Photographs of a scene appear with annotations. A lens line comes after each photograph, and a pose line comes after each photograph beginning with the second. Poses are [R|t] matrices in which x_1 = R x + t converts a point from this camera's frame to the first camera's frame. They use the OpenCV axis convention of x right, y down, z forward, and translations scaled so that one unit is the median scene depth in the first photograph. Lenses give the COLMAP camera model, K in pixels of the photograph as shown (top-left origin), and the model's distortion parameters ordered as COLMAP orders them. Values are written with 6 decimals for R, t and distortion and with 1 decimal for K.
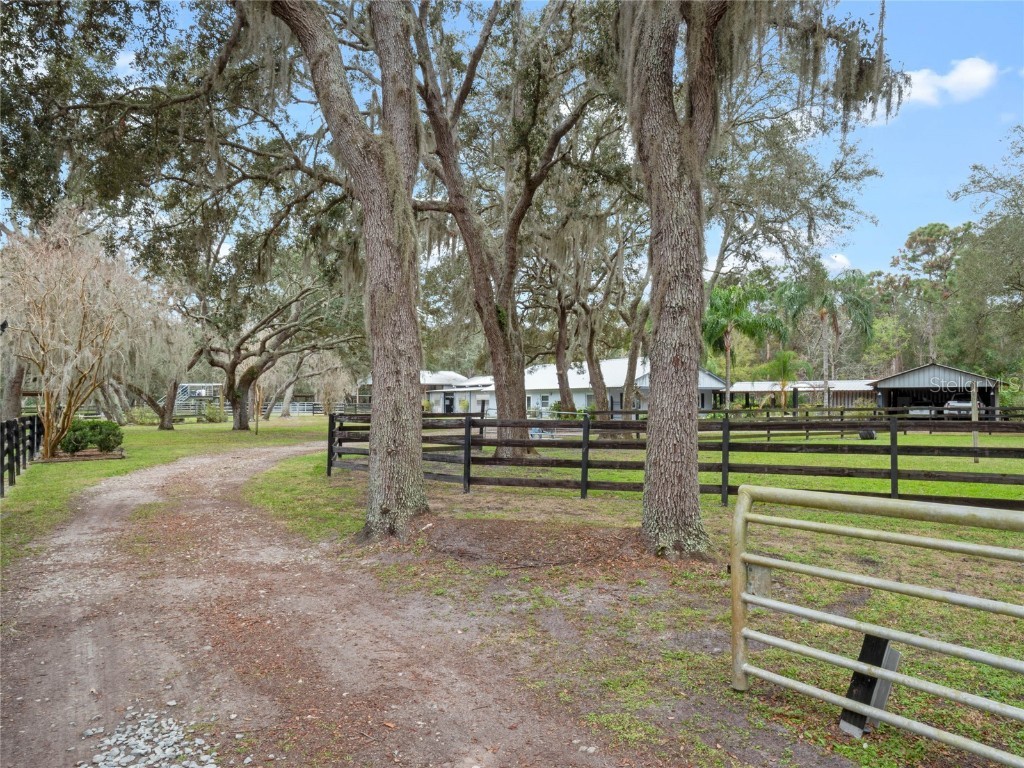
lens RADIAL K [[729.7, 0, 512.4], [0, 729.7, 387.2], [0, 0, 1]] dist [0.006563, 0.001252]
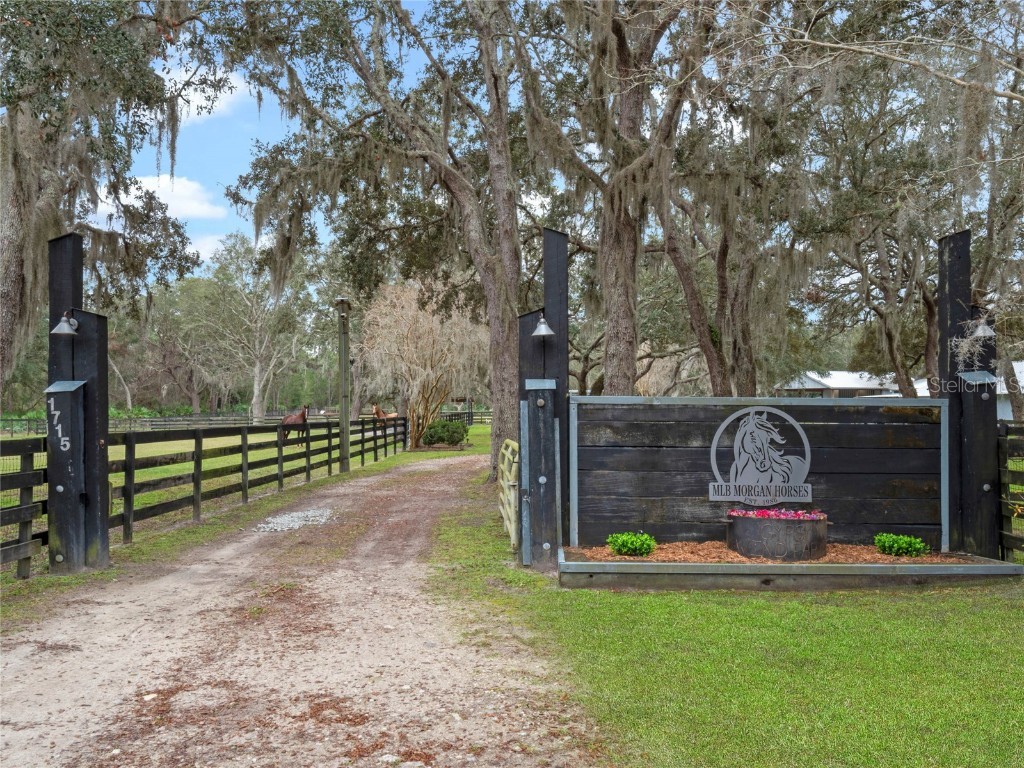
lens RADIAL K [[903.1, 0, 513.3], [0, 903.1, 404.9], [0, 0, 1]] dist [0.001310, -0.014048]
pose [[0.856538, 0.003762, -0.516071, 0.445628], [0.003822, 0.999900, 0.013633, -0.006538], [0.516070, -0.013649, 0.856437, -0.388666]]
